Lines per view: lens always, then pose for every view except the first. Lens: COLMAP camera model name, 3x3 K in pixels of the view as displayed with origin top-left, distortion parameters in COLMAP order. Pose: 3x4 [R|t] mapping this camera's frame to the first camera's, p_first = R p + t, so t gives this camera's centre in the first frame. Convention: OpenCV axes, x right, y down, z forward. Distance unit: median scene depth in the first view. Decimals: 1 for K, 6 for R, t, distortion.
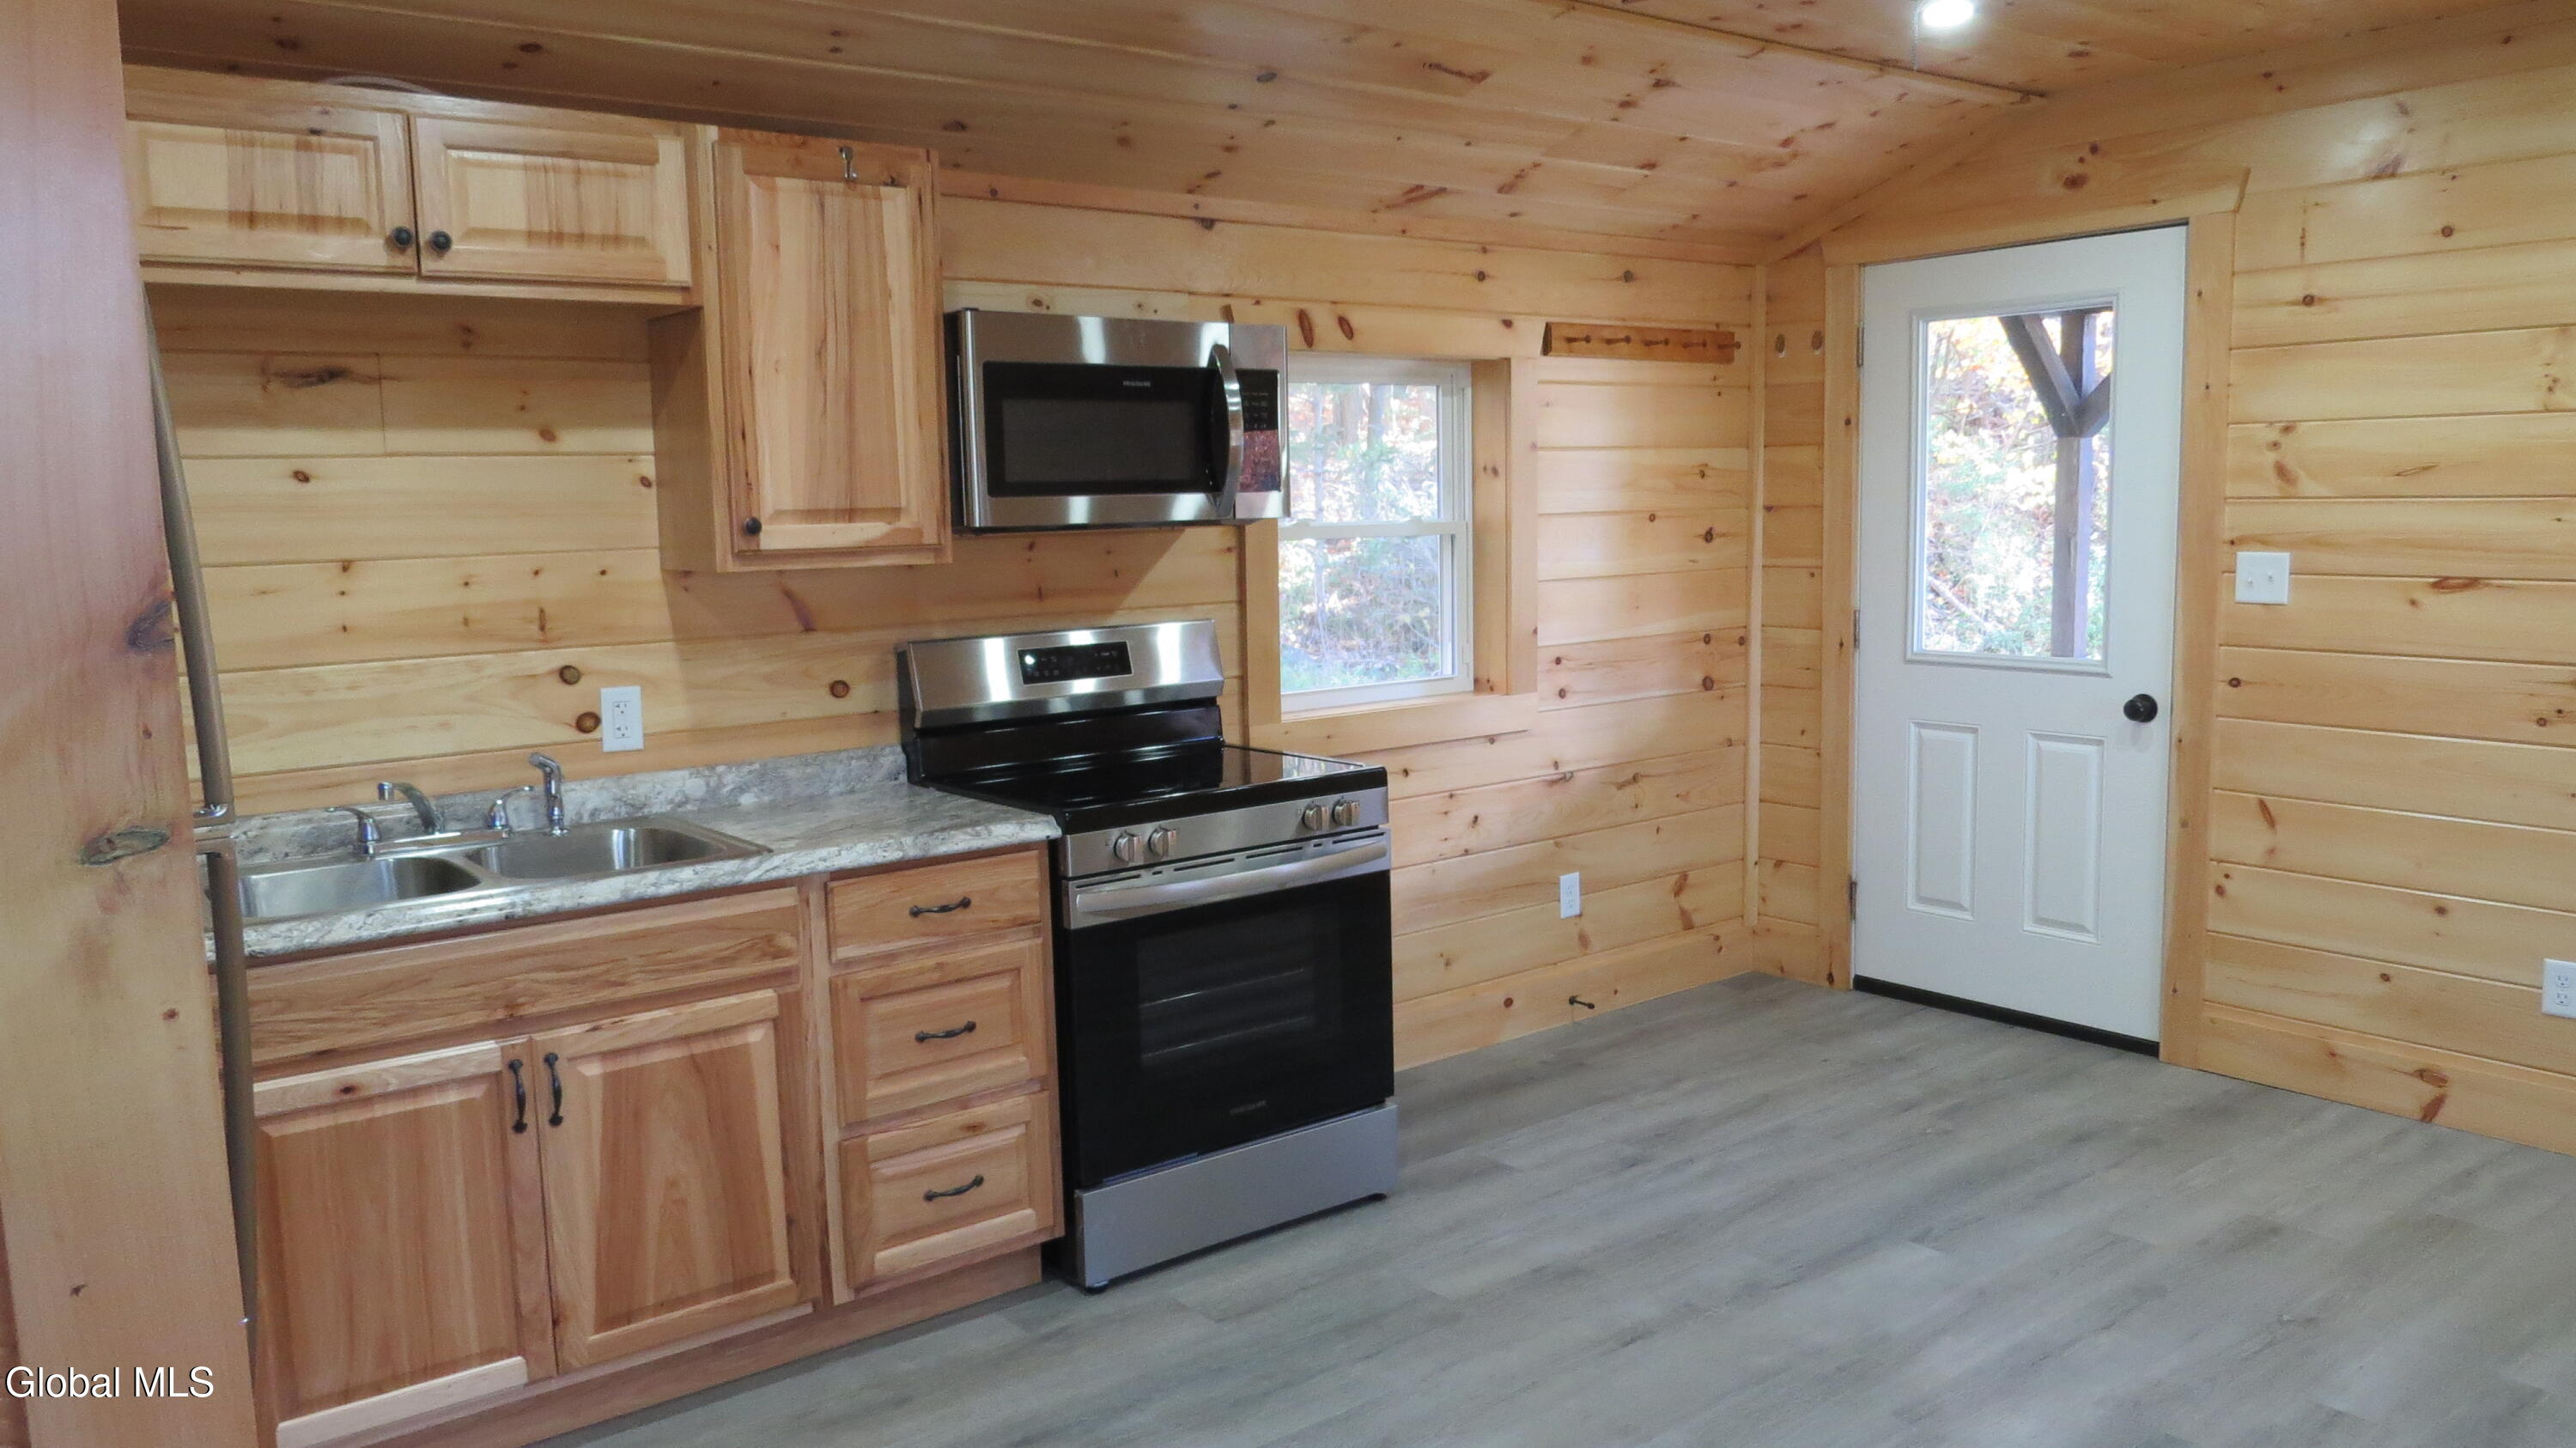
lens RADIAL K [[1836.1, 0, 1276.4], [0, 1836.1, 718.3], [0, 0, 1]] dist [-0.031138, 0.009123]
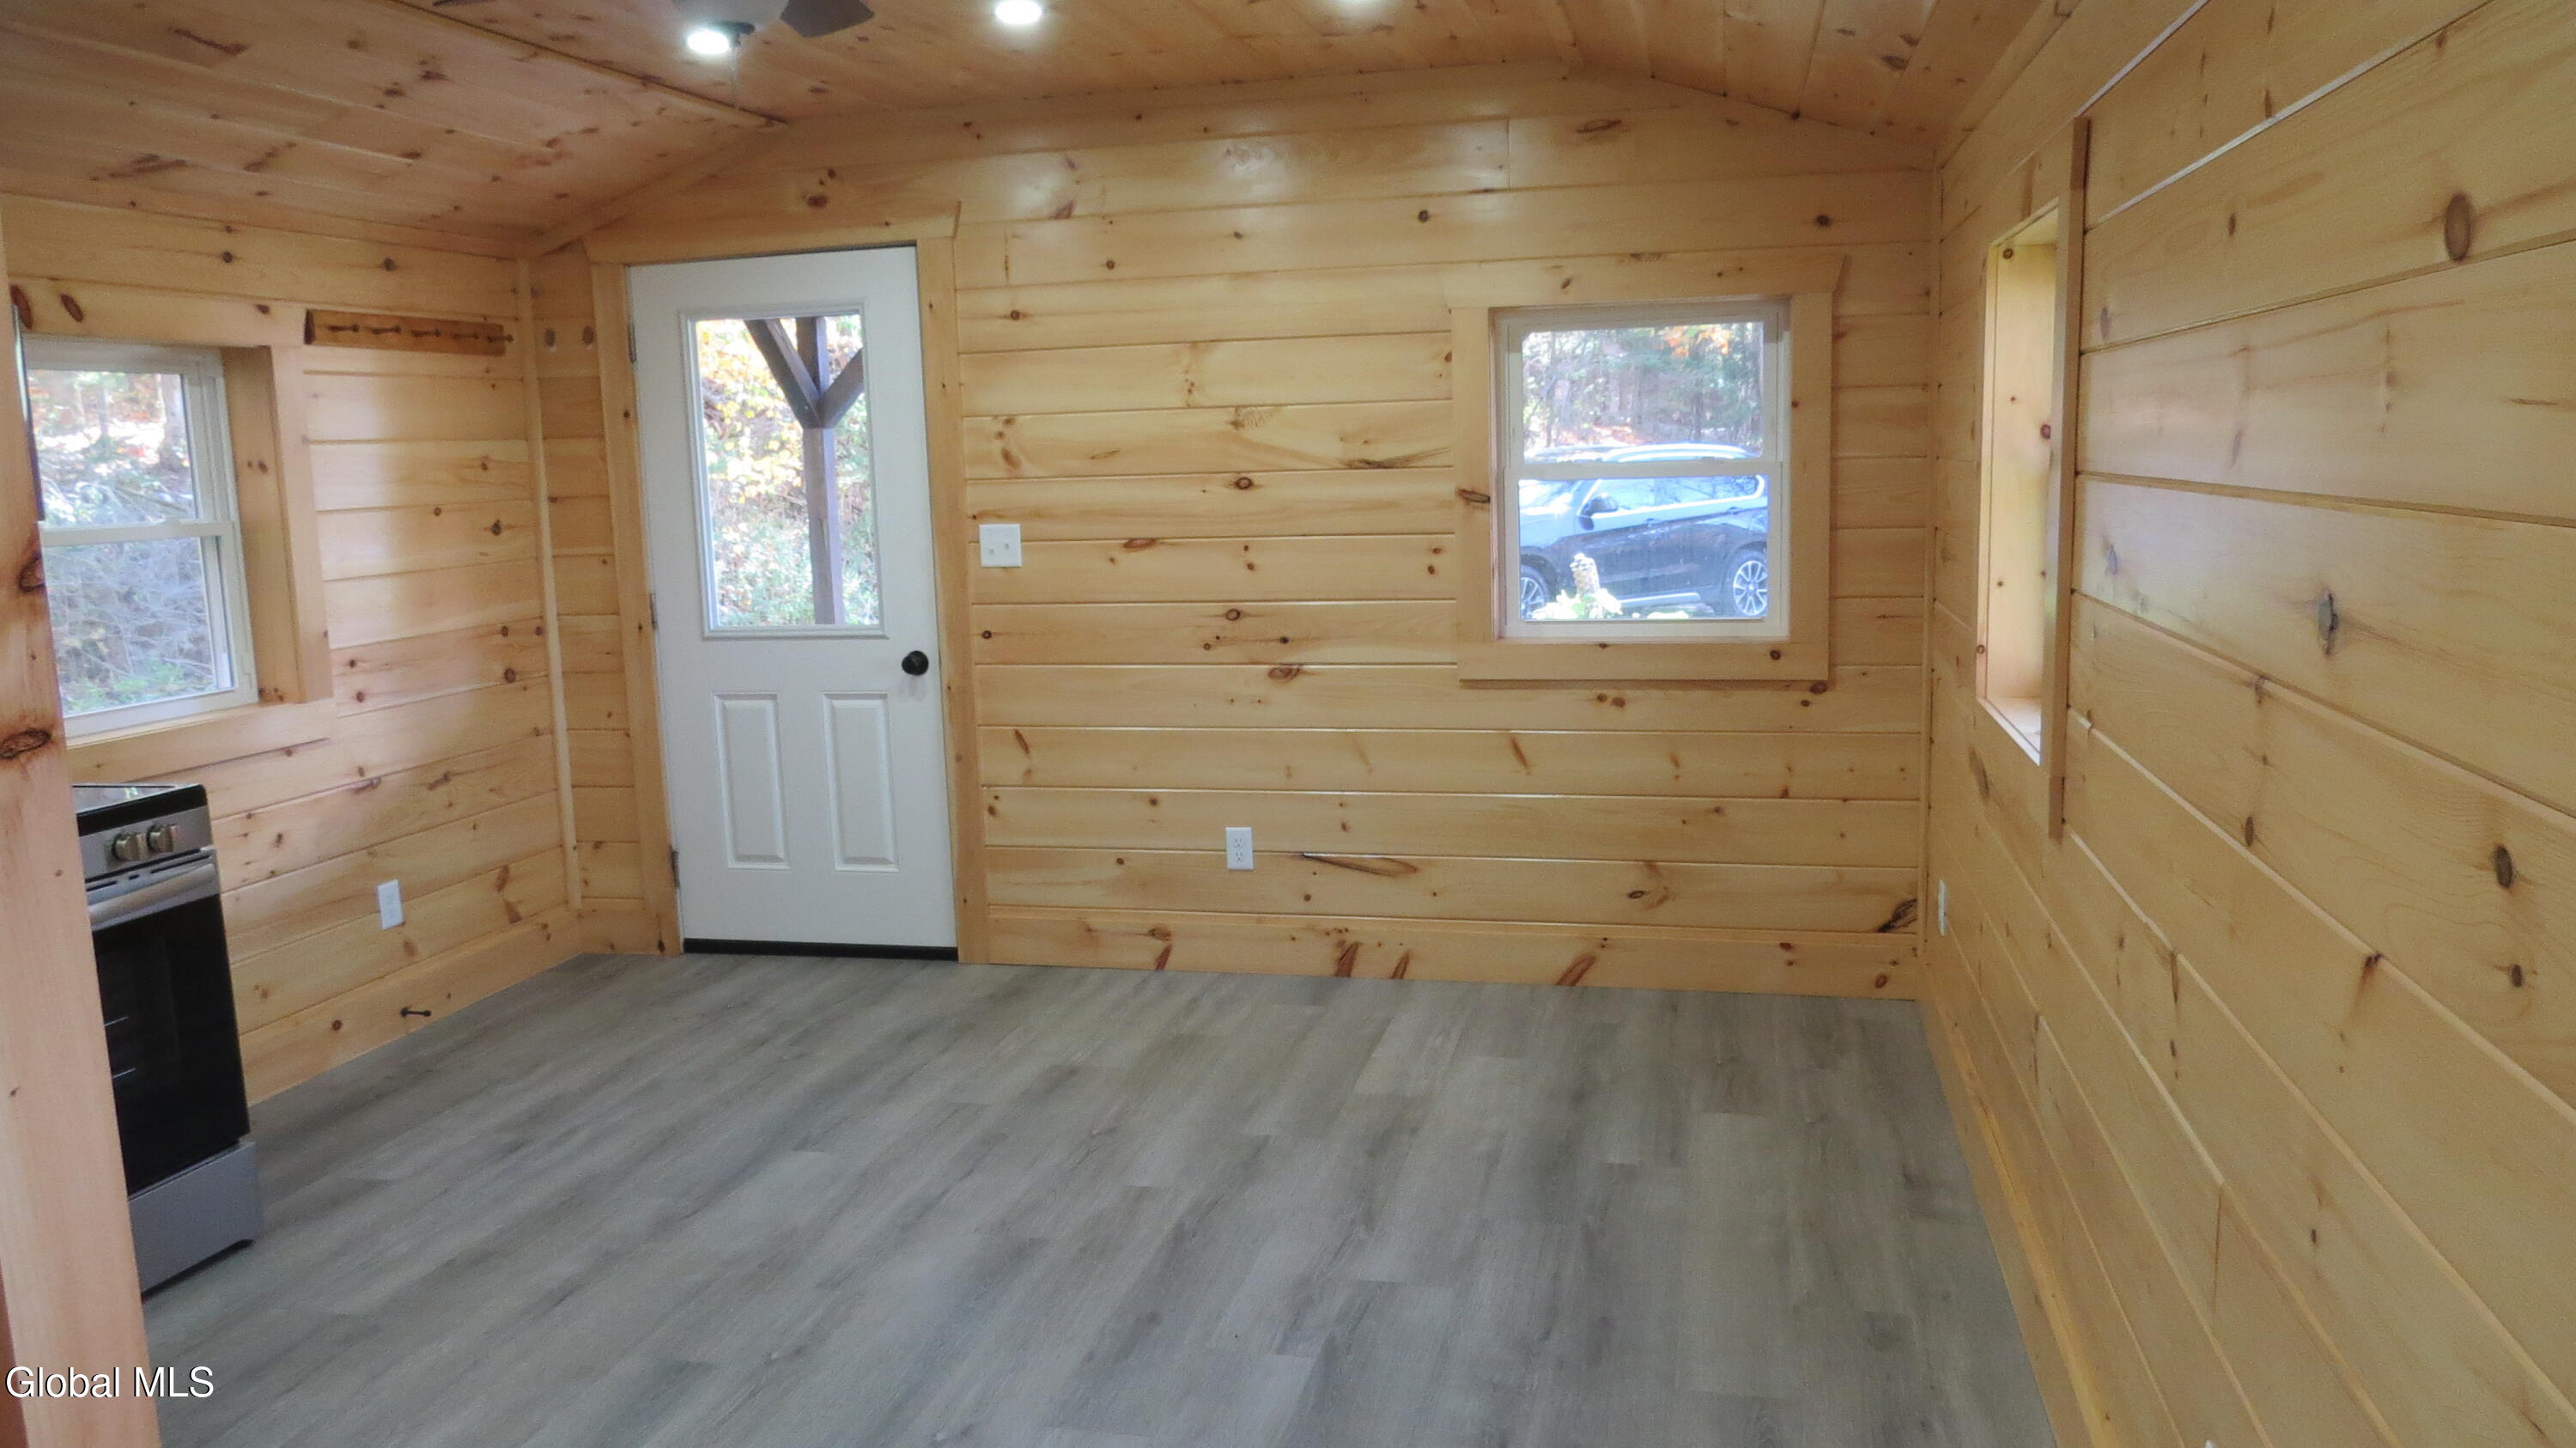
lens RADIAL K [[1836.1, 0, 1291.1], [0, 1836.1, 729.3], [0, 0, 1]] dist [-0.031138, 0.009123]
pose [[0.774984, -0.099044, 0.624171, -0.087750], [0.092679, 0.994777, 0.042779, 0.010608], [-0.625148, 0.024694, 0.780115, -0.068079]]
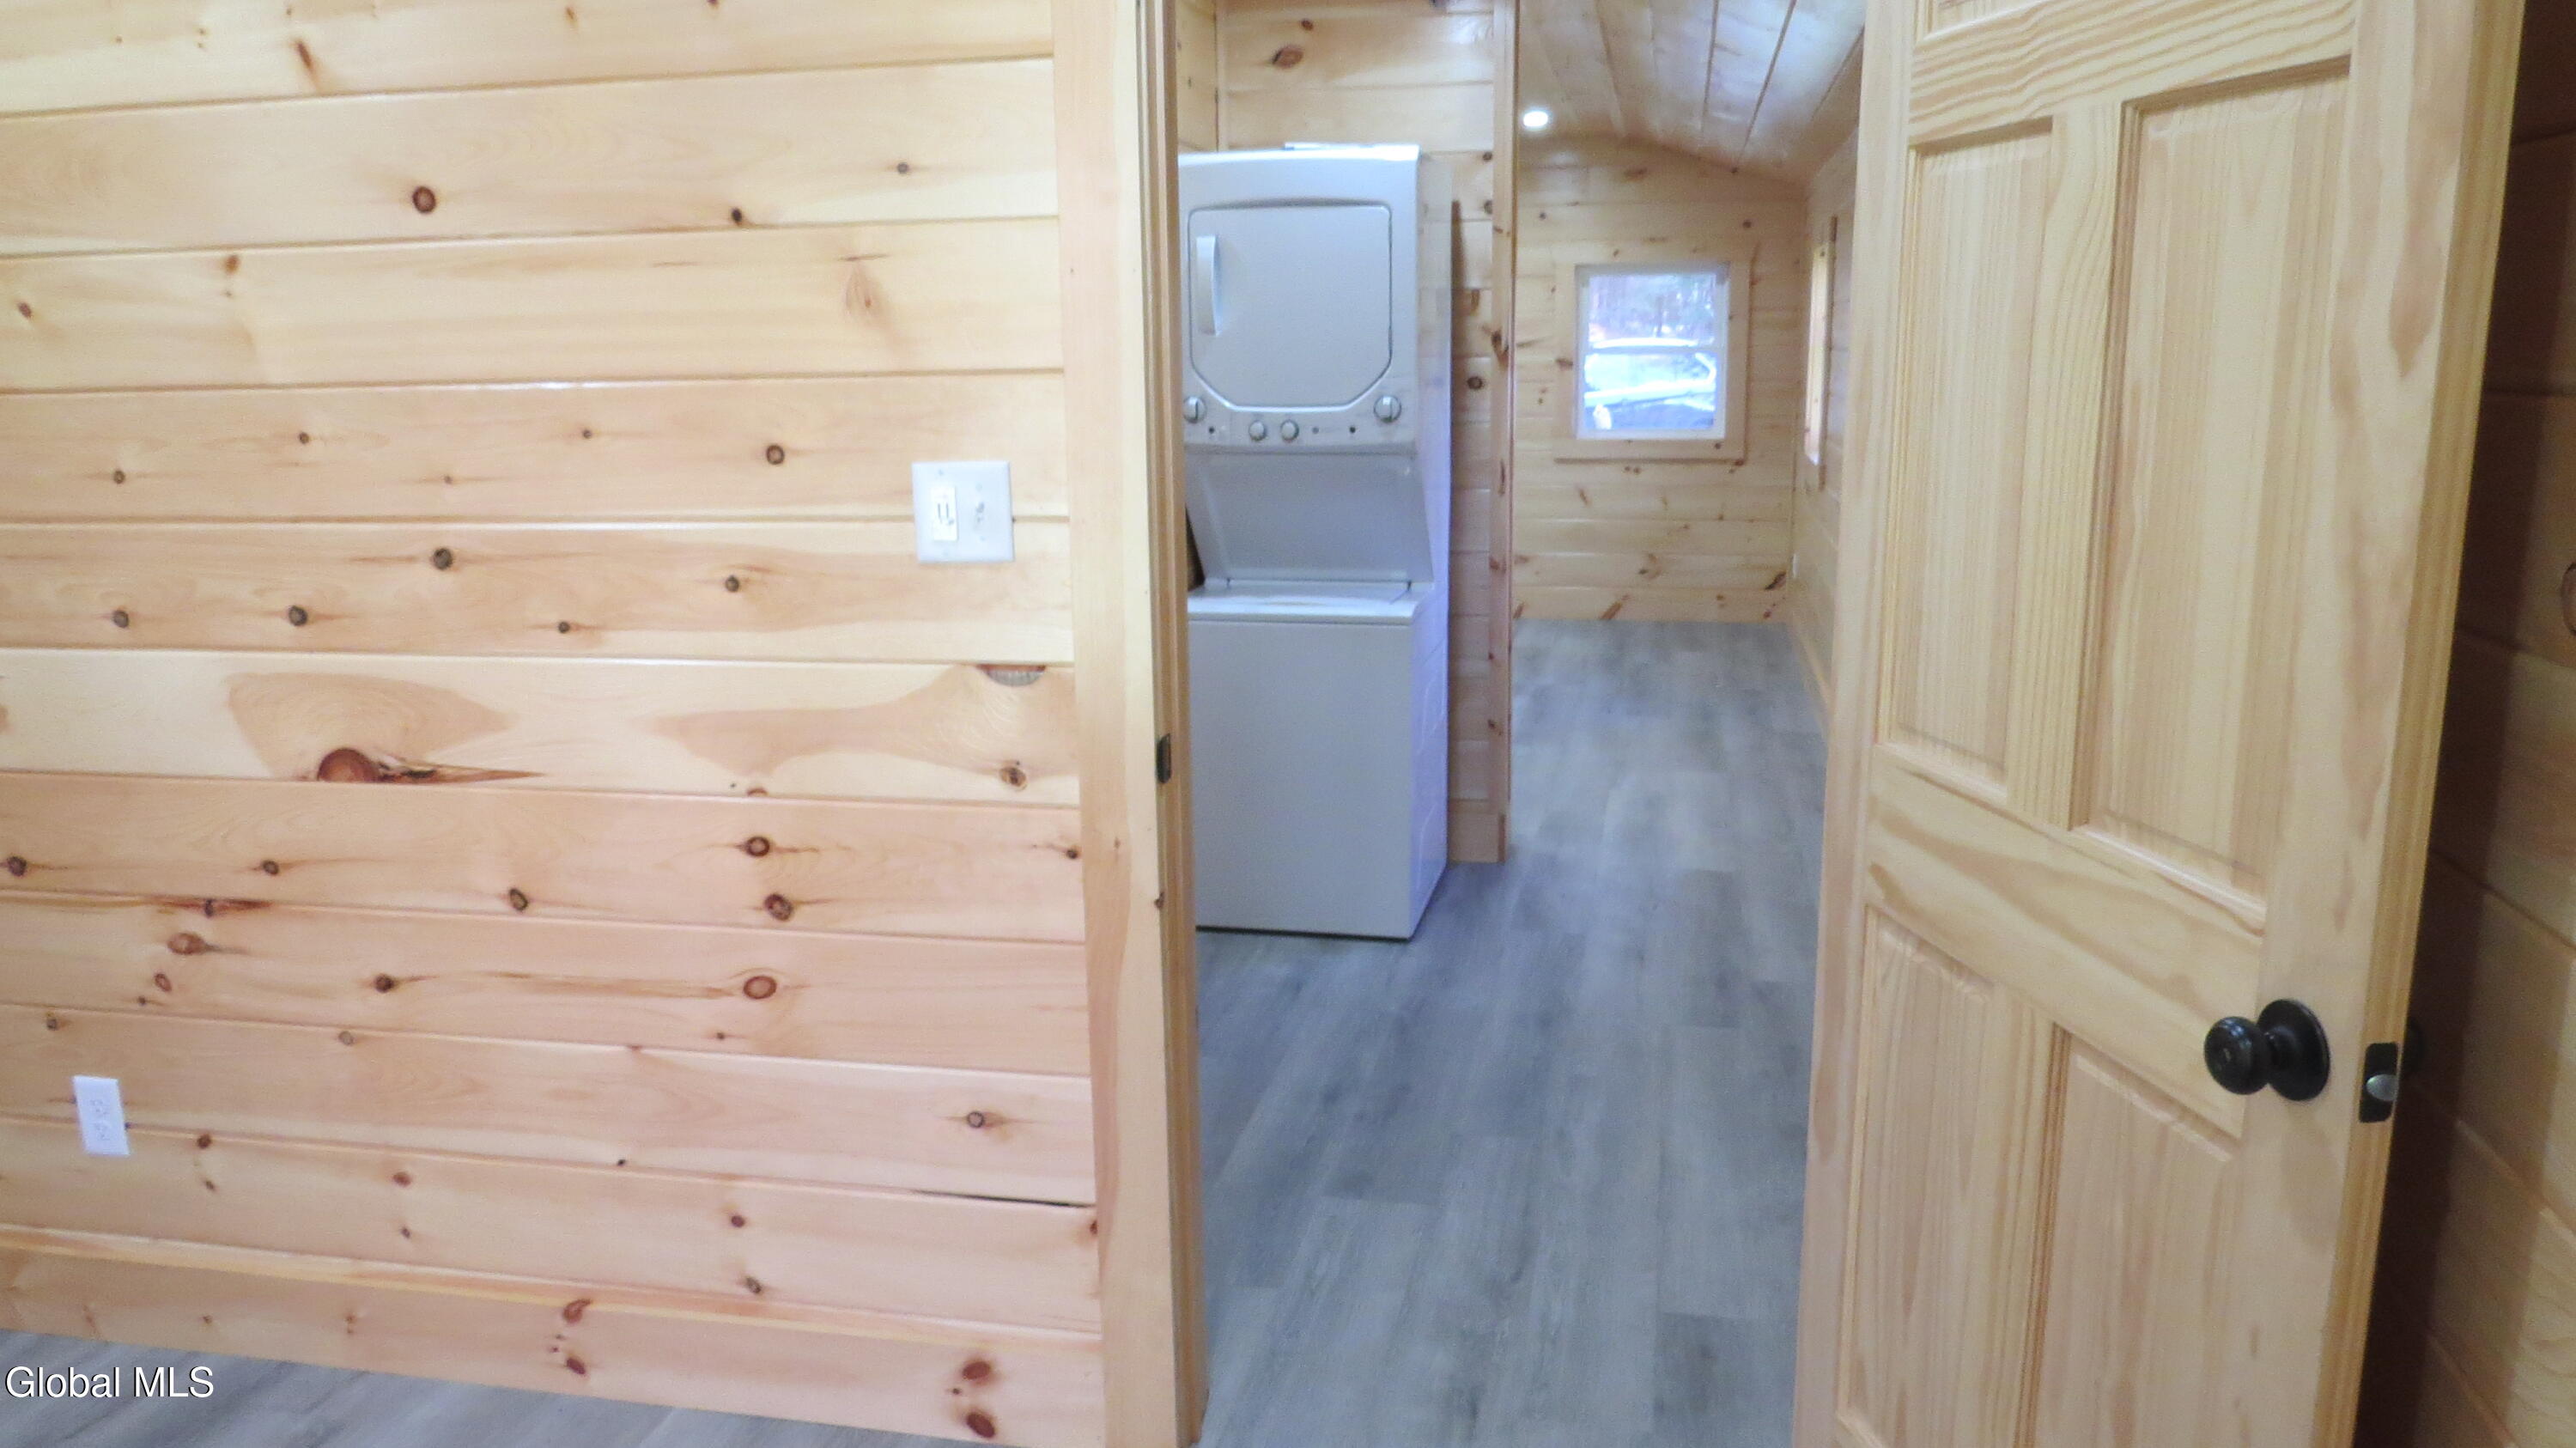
lens RADIAL K [[1836.1, 0, 1284.2], [0, 1836.1, 731.3], [0, 0, 1]] dist [-0.031138, 0.009123]
pose [[0.760677, -0.127189, 0.636548, -1.146037], [0.079326, 0.991481, 0.103313, 0.128576], [-0.644265, -0.028094, 0.764286, -0.847715]]
